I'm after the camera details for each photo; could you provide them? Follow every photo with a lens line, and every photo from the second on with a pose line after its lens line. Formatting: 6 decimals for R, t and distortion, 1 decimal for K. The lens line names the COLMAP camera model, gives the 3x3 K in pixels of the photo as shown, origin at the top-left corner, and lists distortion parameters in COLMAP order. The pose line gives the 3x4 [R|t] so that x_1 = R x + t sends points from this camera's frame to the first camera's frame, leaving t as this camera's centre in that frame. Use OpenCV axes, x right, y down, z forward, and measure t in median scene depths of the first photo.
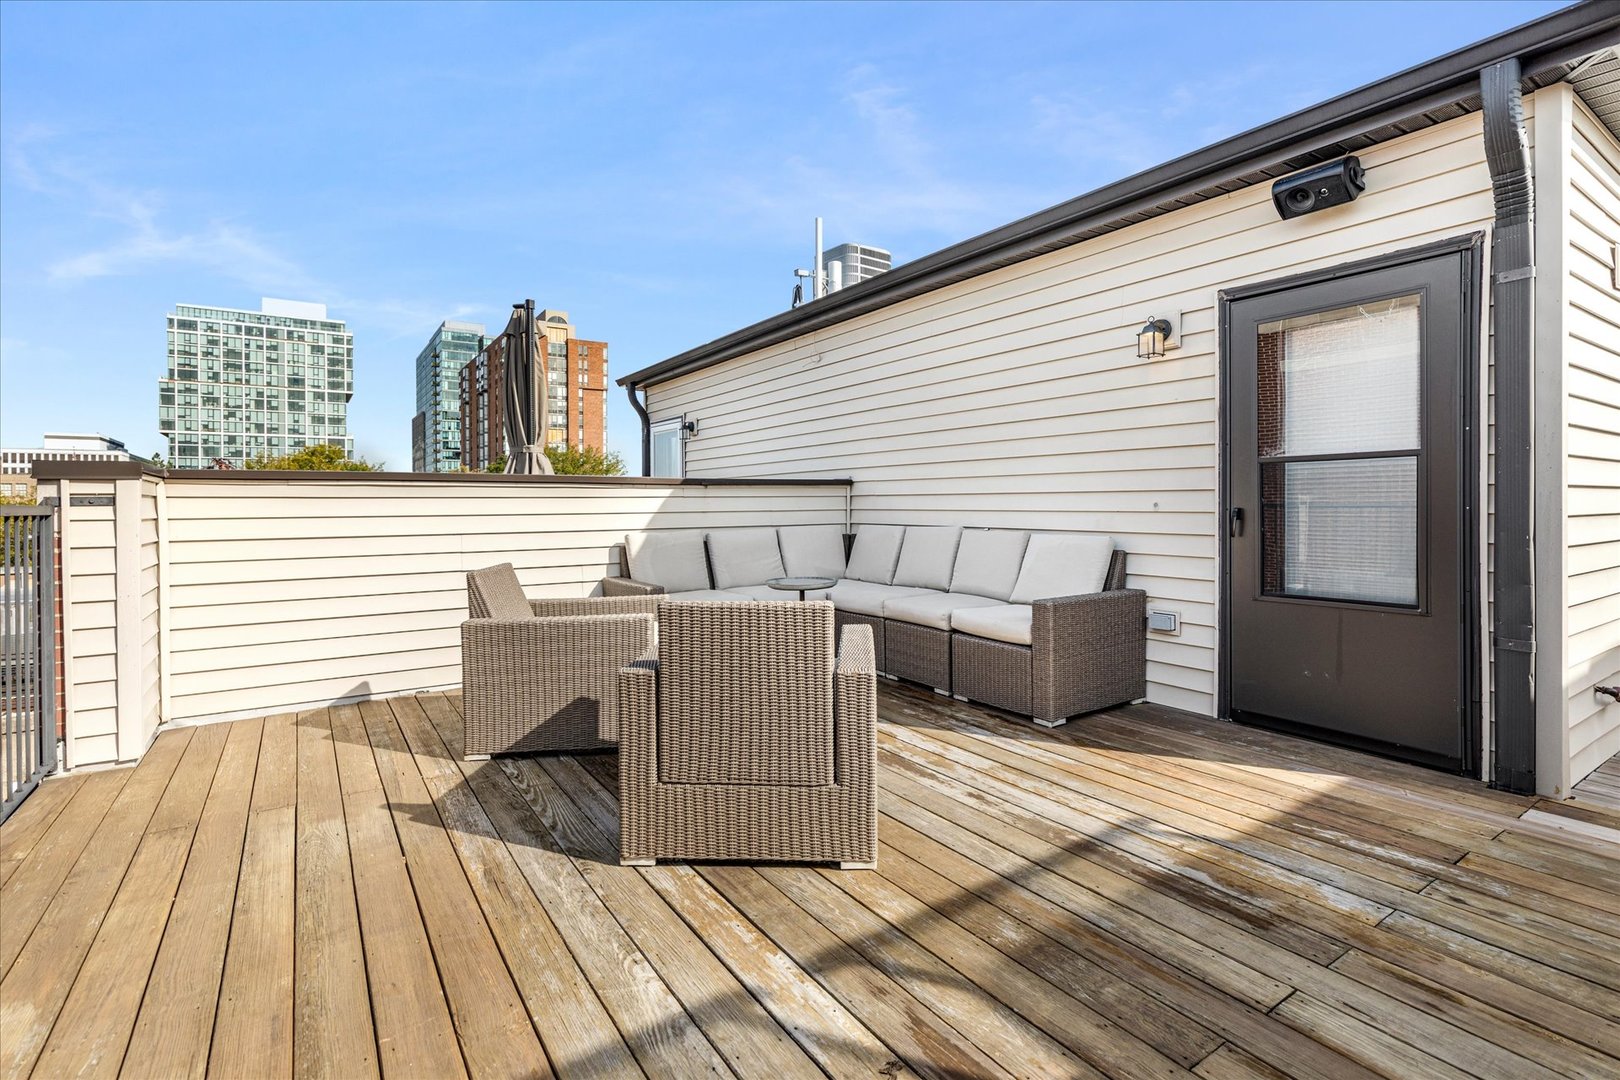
lens RADIAL K [[763.5, 0, 818.4], [0, 763.5, 517.9], [0, 0, 1]] dist [0.000135, -0.001597]
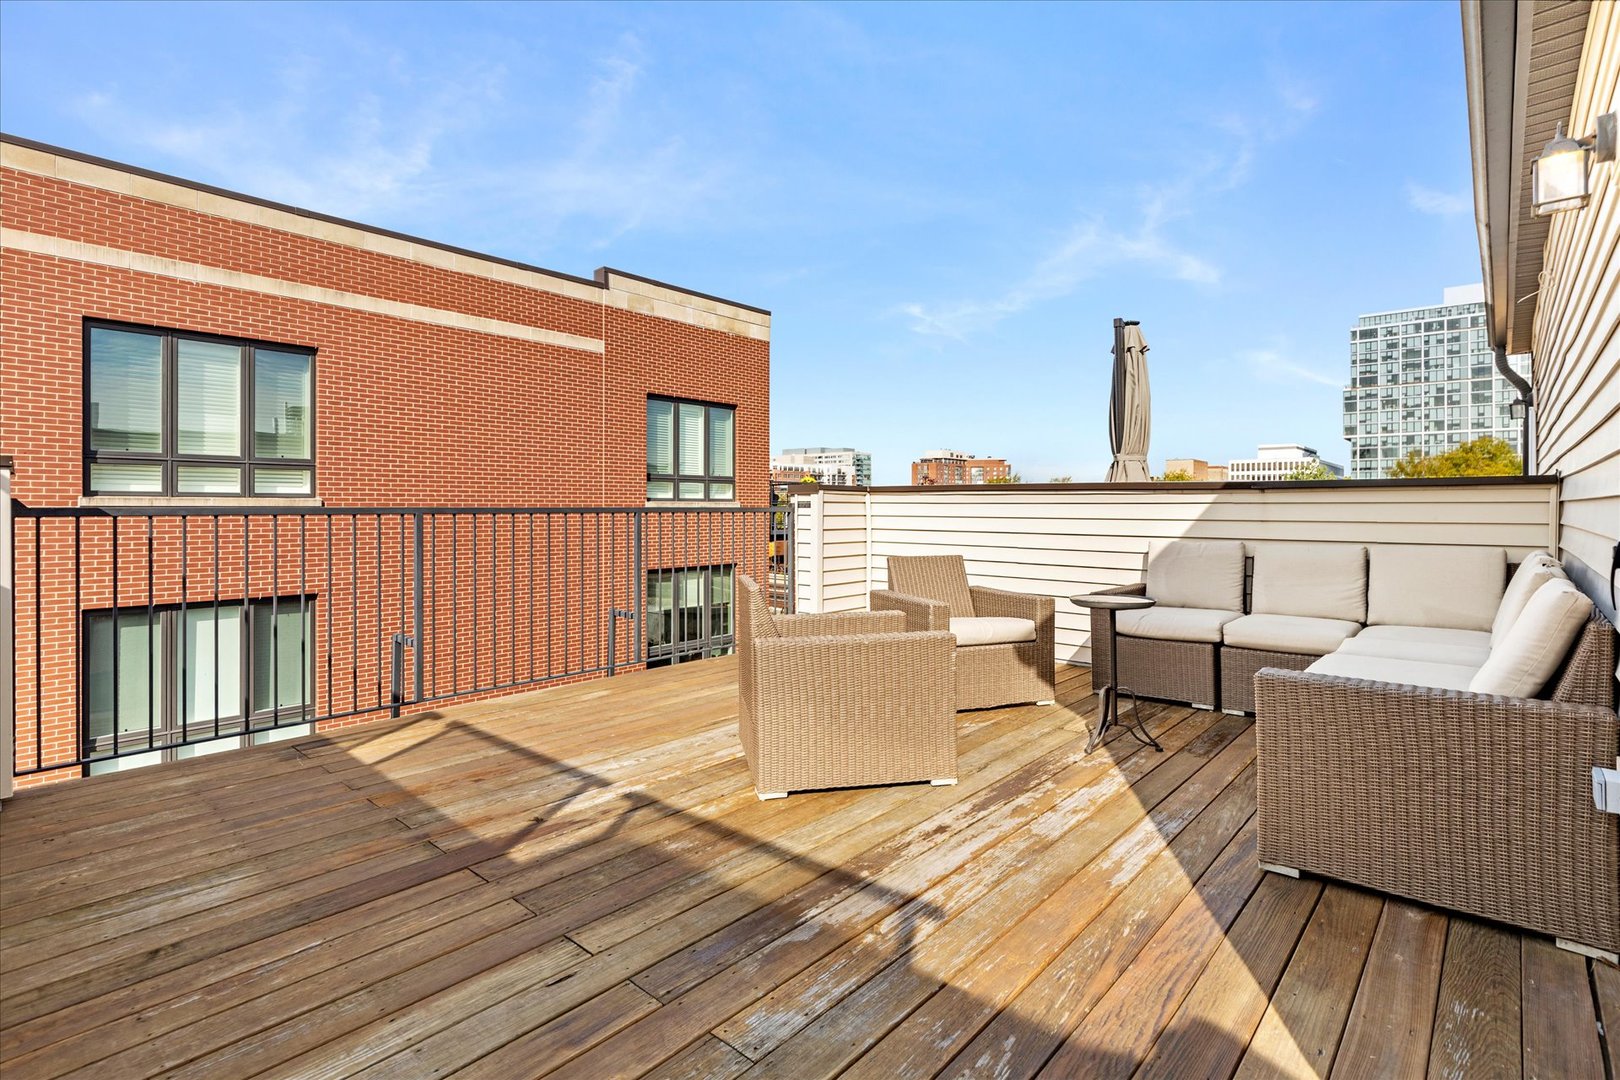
lens RADIAL K [[763.5, 0, 816.0], [0, 763.5, 507.9], [0, 0, 1]] dist [0.000135, -0.001597]
pose [[0.253301, 0.010404, -0.967332, 1.115015], [-0.023258, 0.999719, 0.004662, -0.029328], [0.967108, 0.021318, 0.253471, 0.637644]]
